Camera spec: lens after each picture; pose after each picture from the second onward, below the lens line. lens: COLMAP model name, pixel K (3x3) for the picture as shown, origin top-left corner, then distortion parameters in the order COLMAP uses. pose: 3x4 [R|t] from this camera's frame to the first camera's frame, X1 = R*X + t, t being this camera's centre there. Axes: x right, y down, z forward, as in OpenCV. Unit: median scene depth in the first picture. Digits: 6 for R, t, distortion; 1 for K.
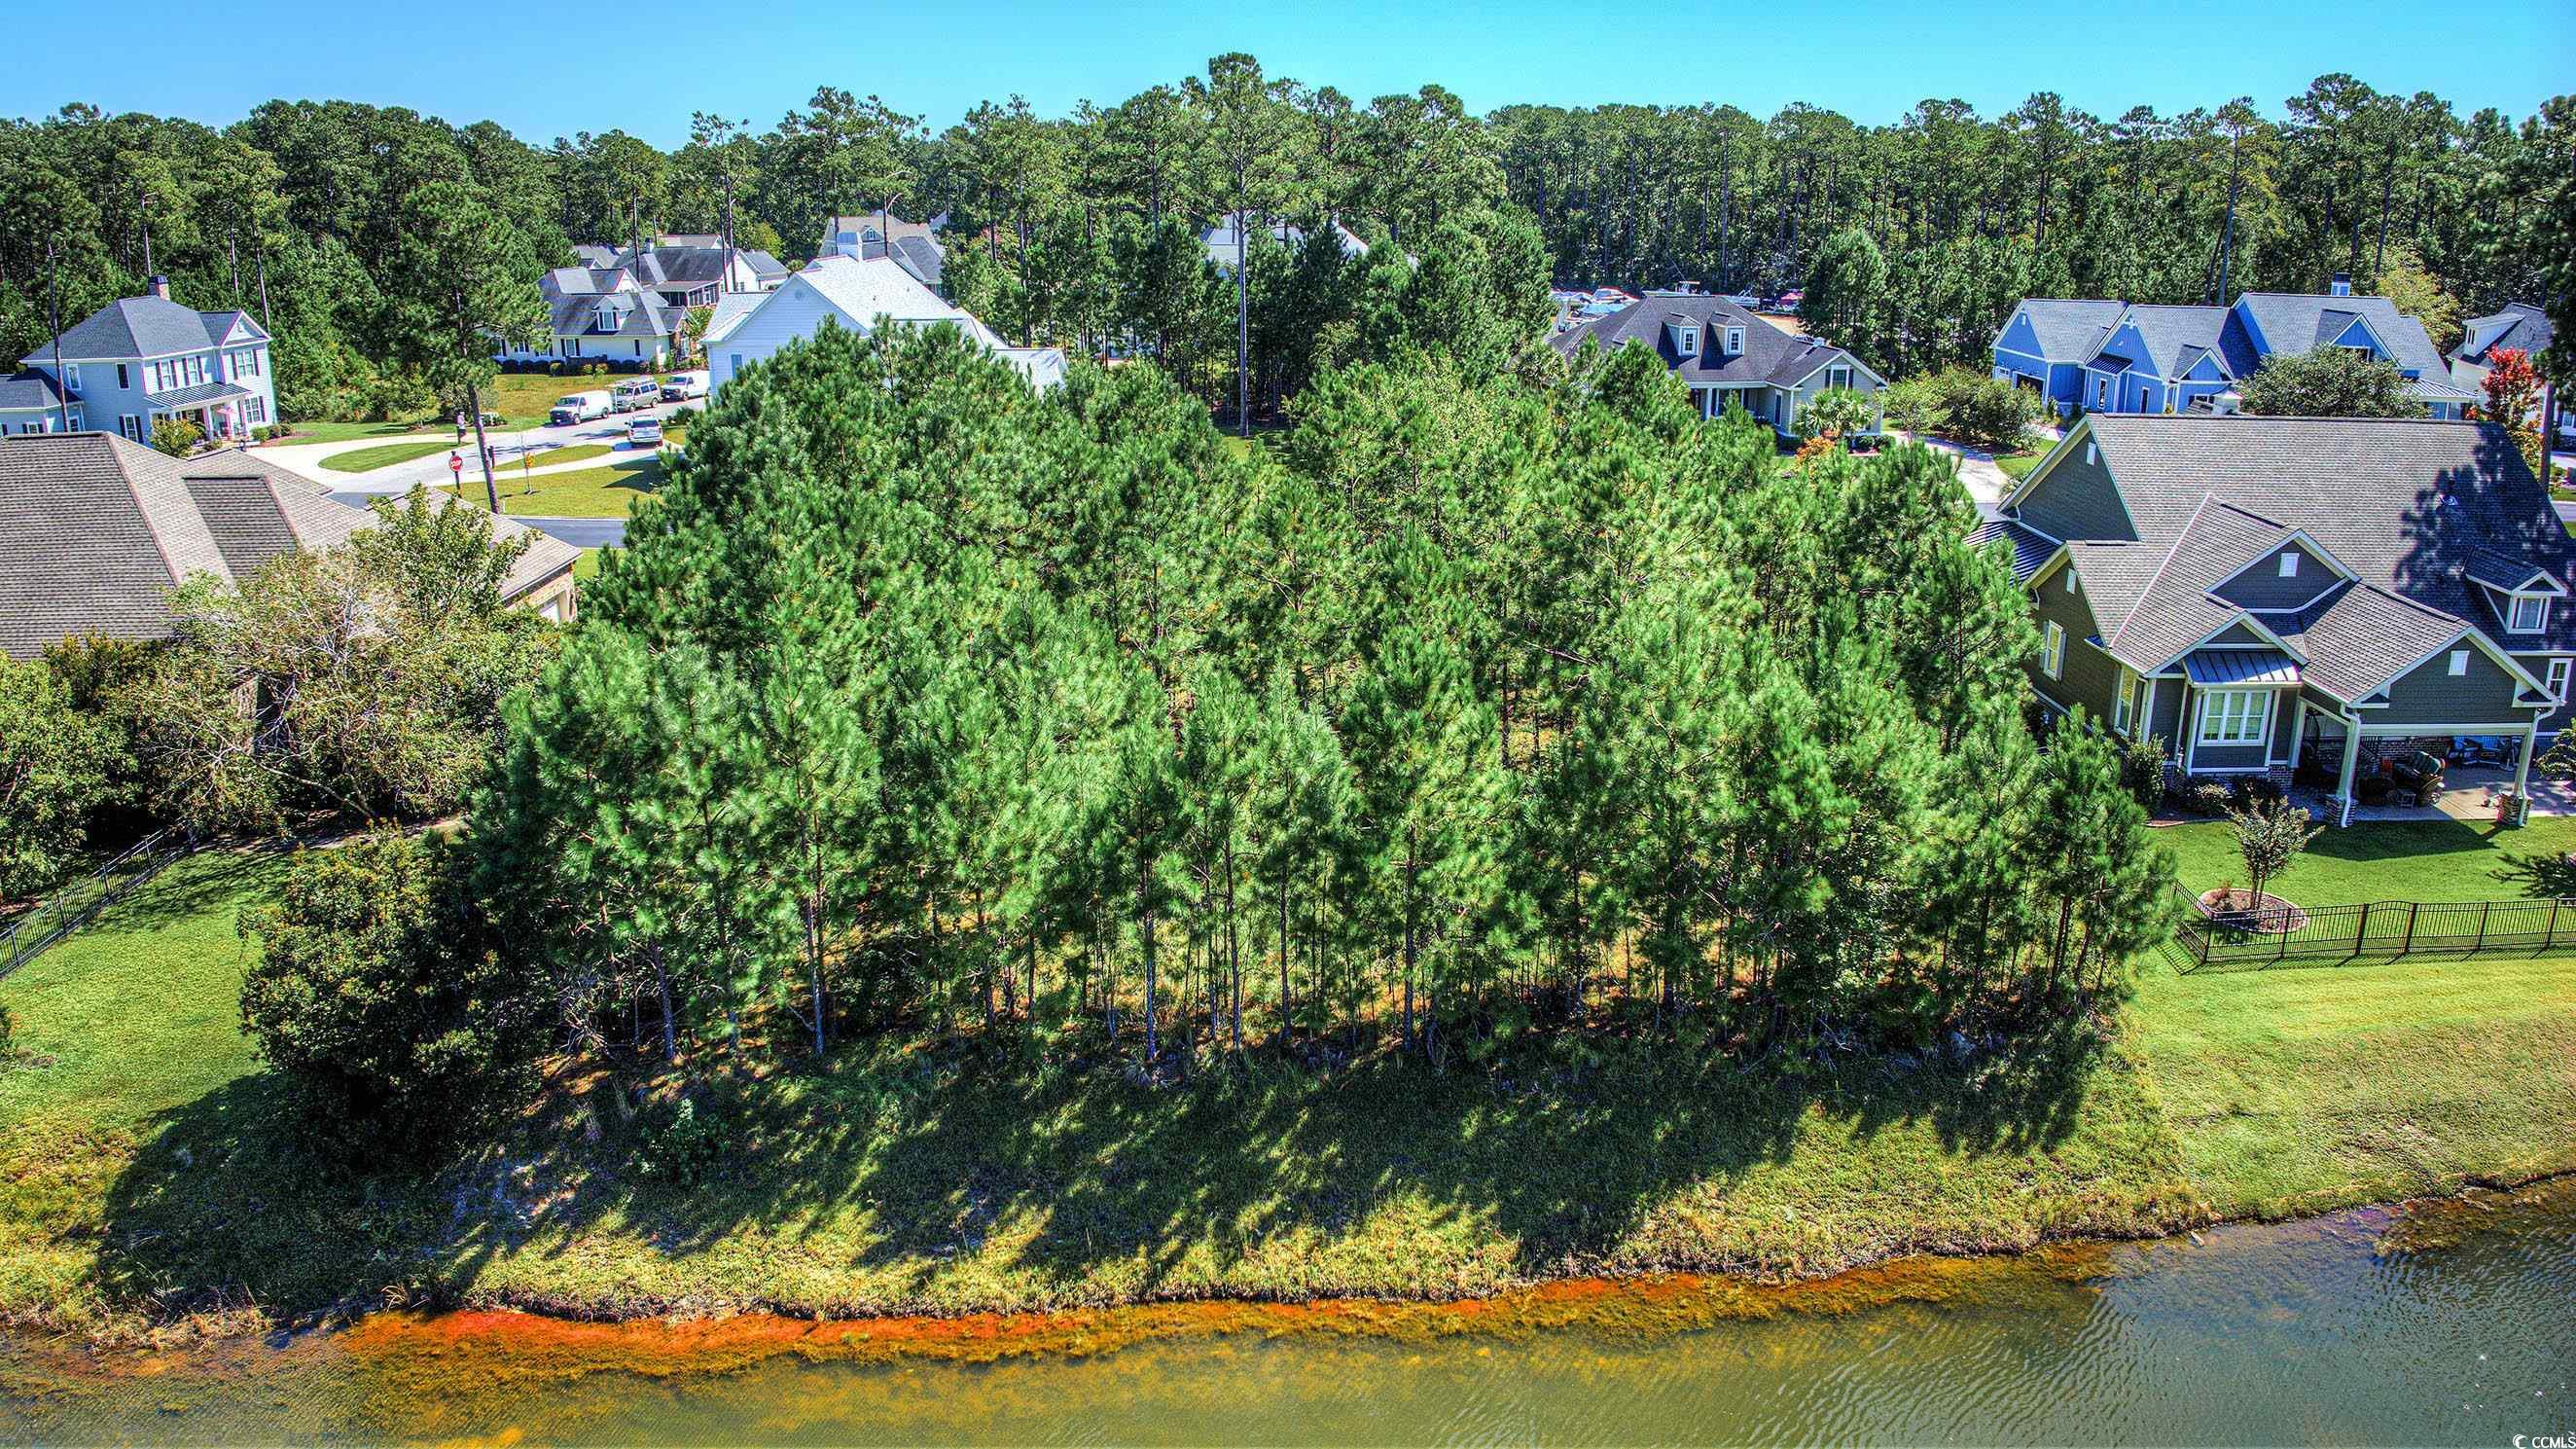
lens RADIAL K [[1835.2, 0, 1288.0], [0, 1835.2, 724.5], [0, 0, 1]] dist [-0.120406, -0.002902]
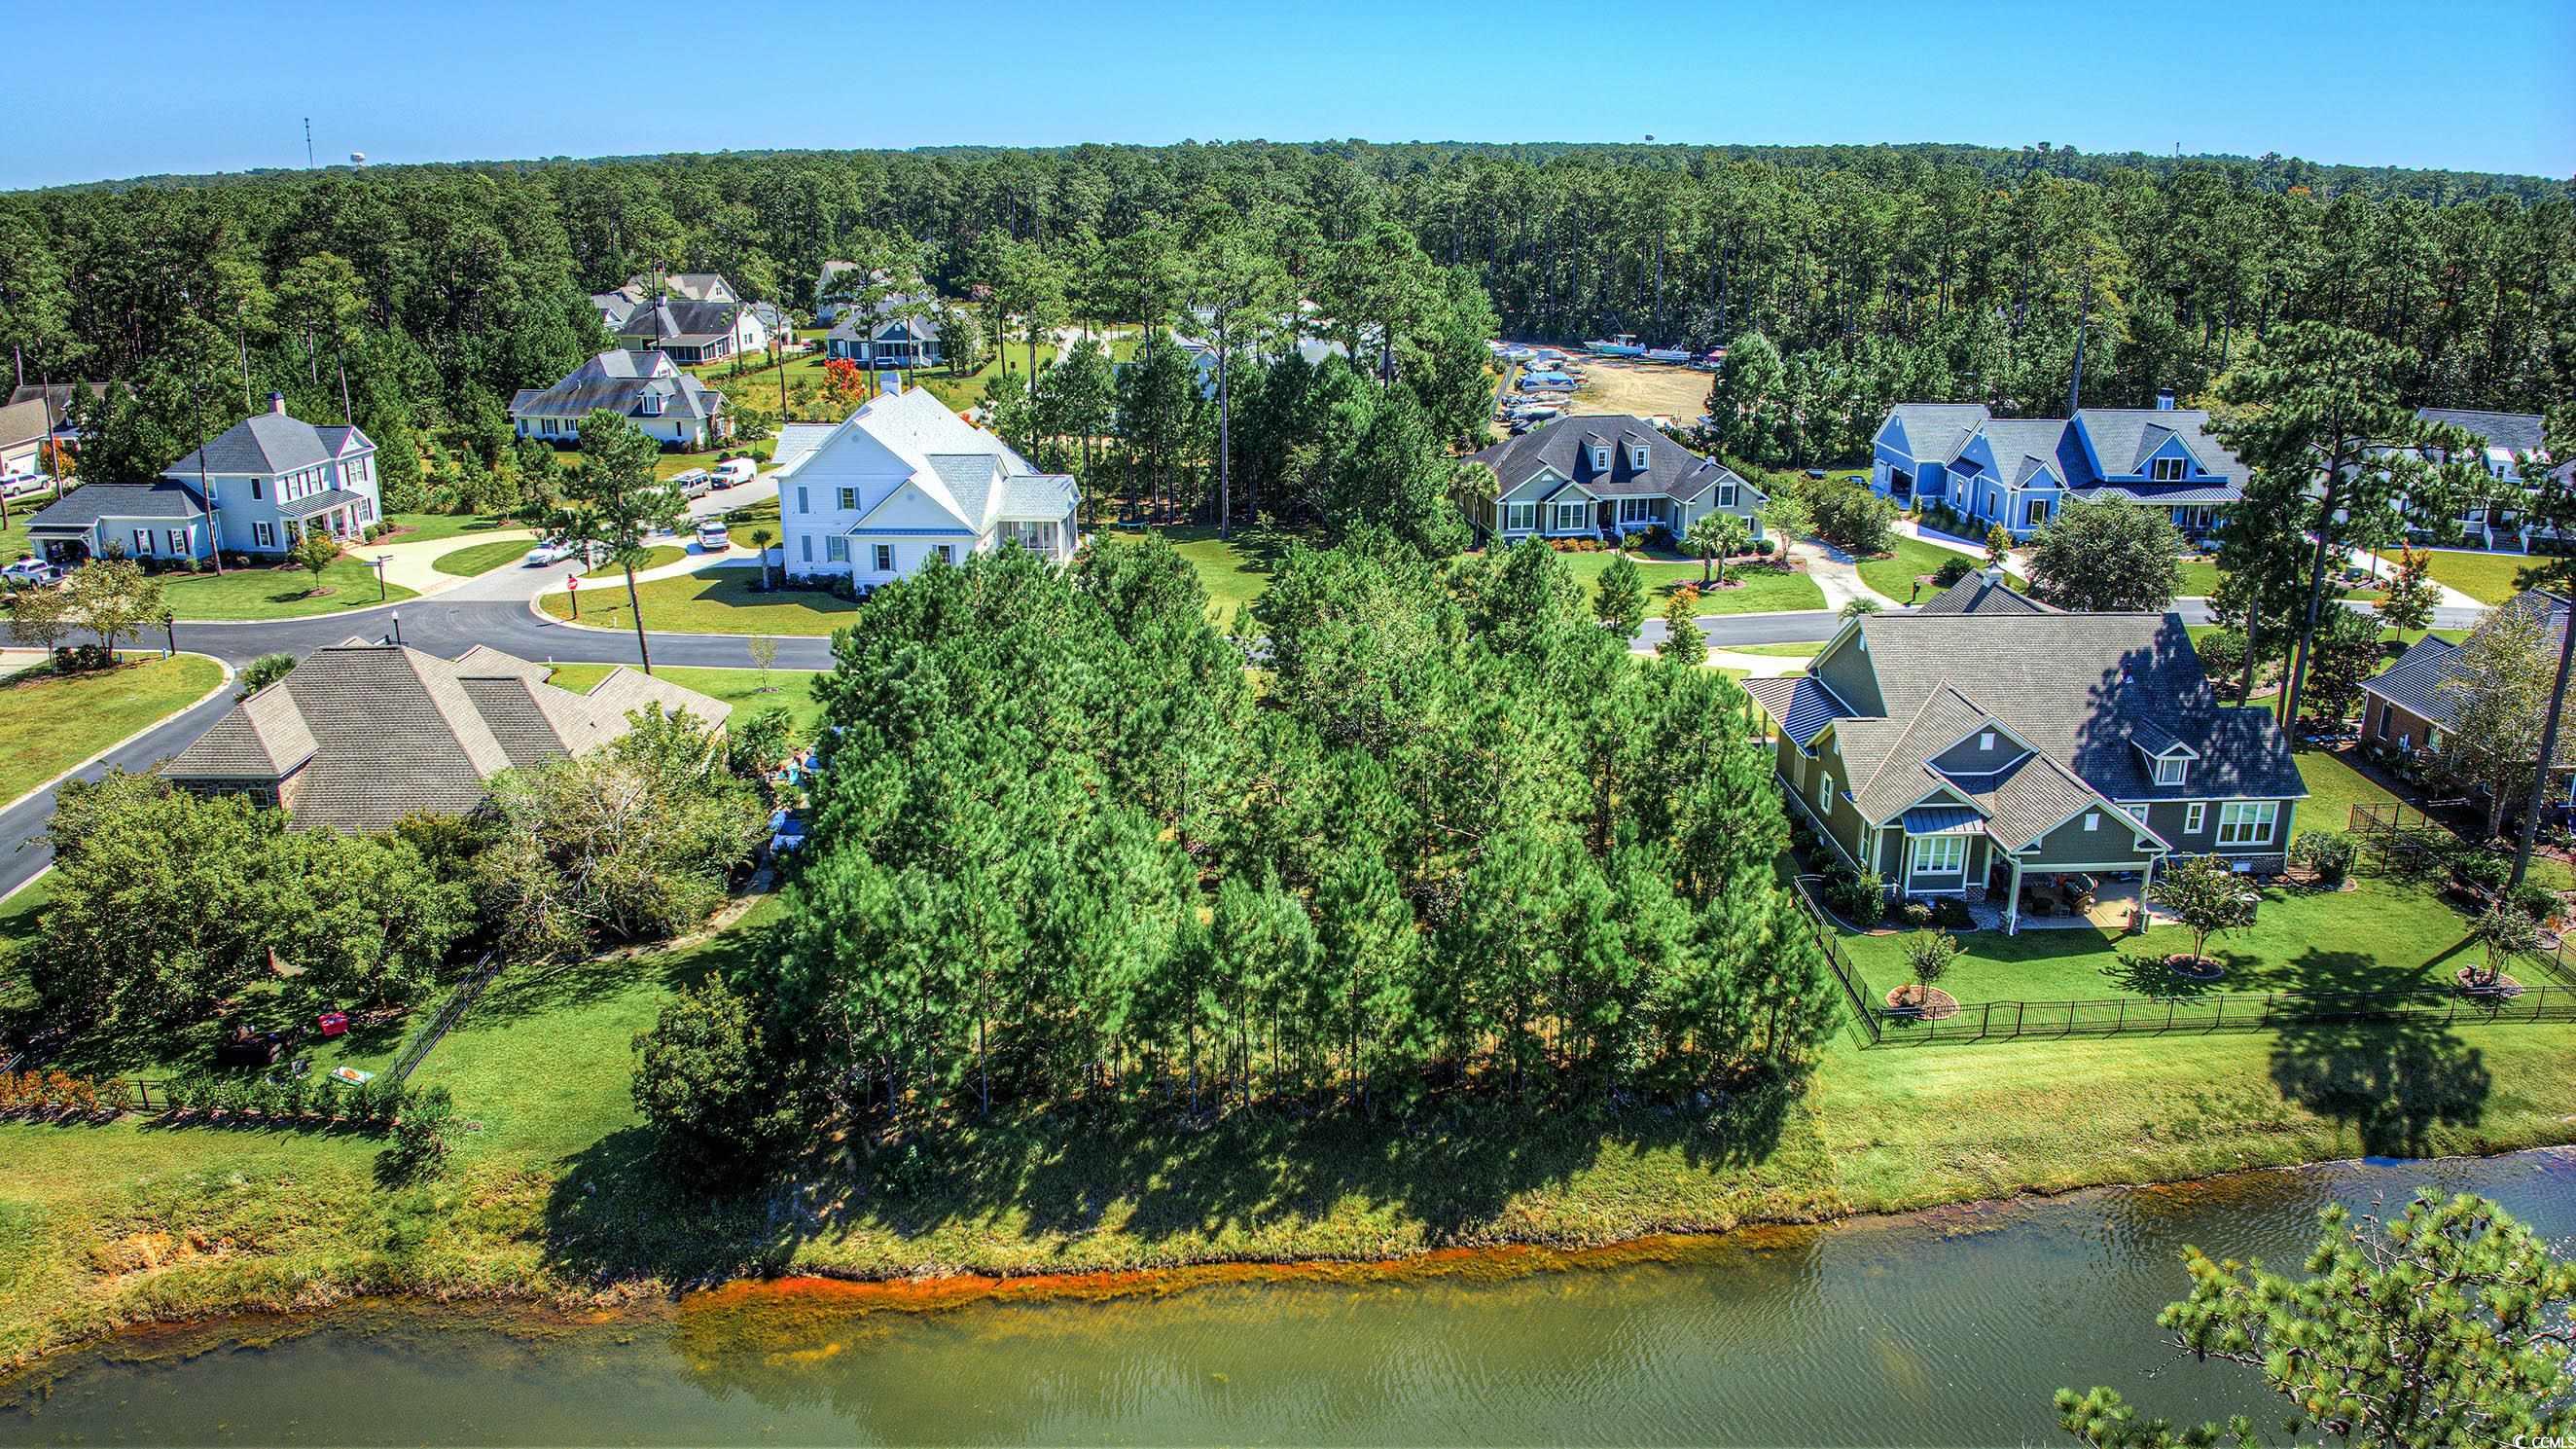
lens RADIAL K [[1835.2, 0, 1288.0], [0, 1835.2, 724.5], [0, 0, 1]] dist [-0.120406, -0.002902]
pose [[0.999813, -0.004748, 0.018748, -0.020921], [0.004469, 0.999879, 0.014917, -0.183587], [-0.018817, -0.014830, 0.999713, -0.604008]]
